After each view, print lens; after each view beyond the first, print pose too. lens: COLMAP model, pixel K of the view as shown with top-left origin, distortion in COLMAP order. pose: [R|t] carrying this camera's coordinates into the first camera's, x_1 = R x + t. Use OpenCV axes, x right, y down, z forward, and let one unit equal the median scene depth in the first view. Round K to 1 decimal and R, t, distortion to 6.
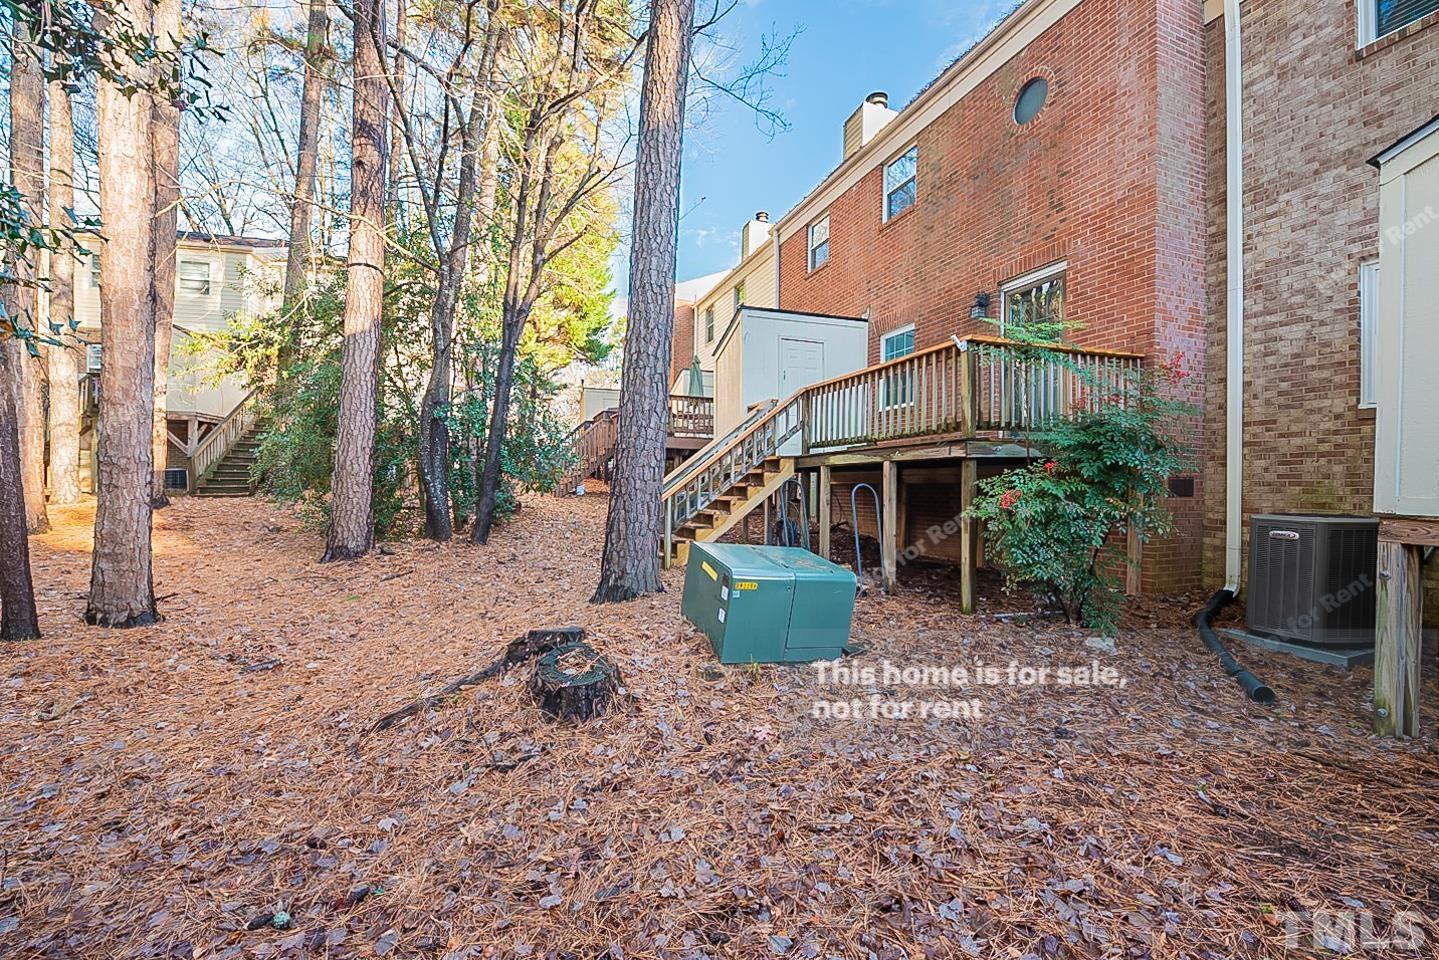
lens RADIAL K [[583.9, 0, 717.9], [0, 583.9, 481.7], [0, 0, 1]] dist [0.000691, -0.000050]
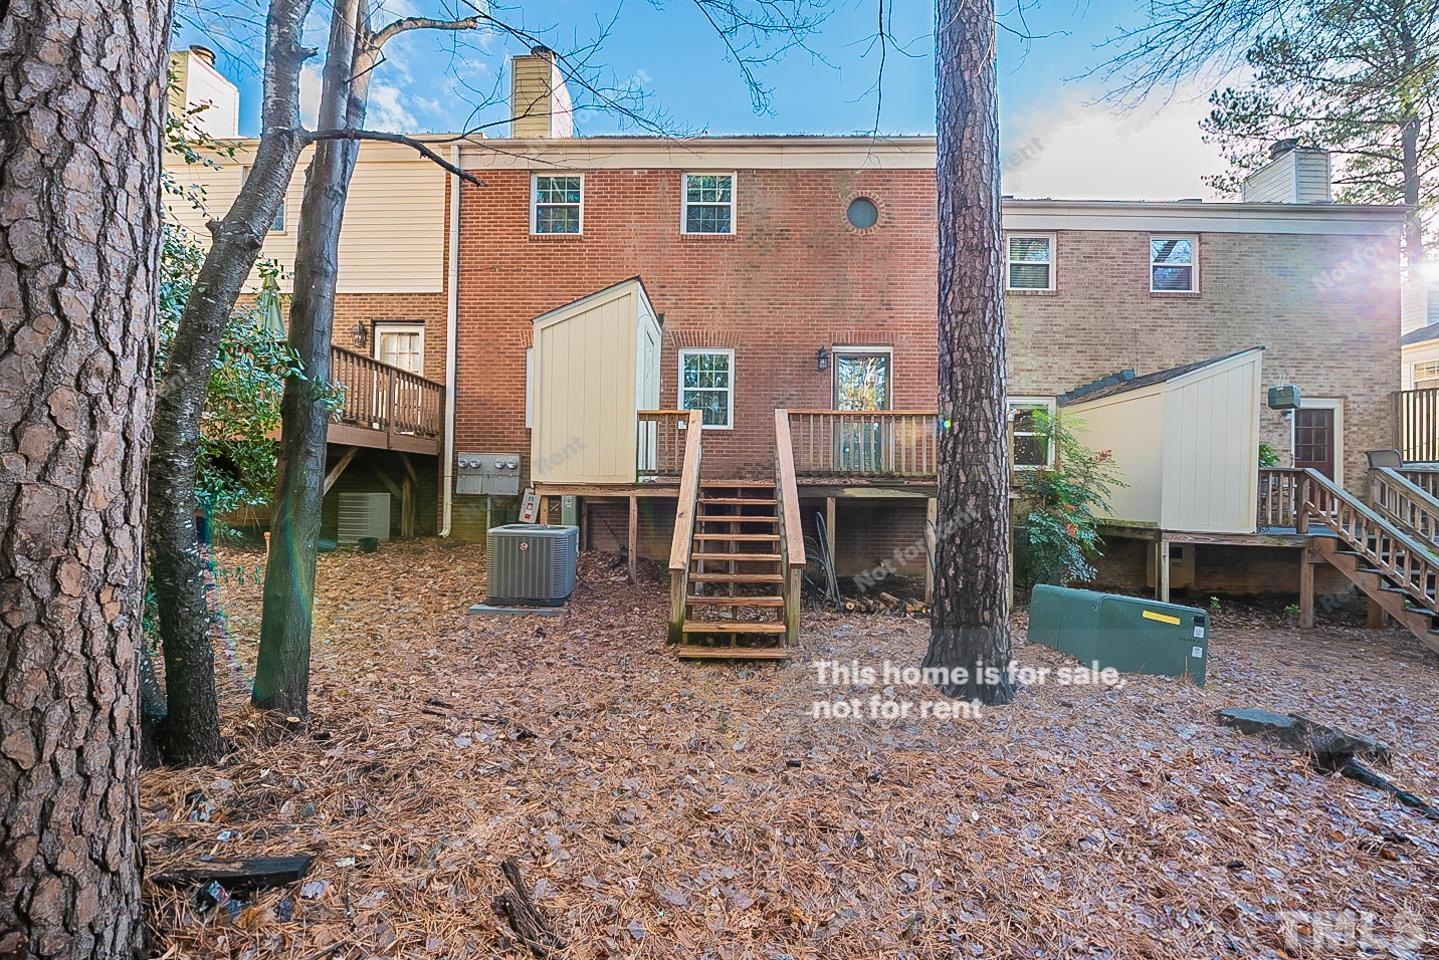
lens RADIAL K [[583.9, 0, 718.7], [0, 583.9, 481.9], [0, 0, 1]] dist [0.000691, -0.000050]
pose [[0.380186, 0.003039, 0.924905, -0.782322], [-0.013854, 0.999901, 0.002409, -0.052846], [-0.924806, -0.013730, 0.380191, 0.792278]]
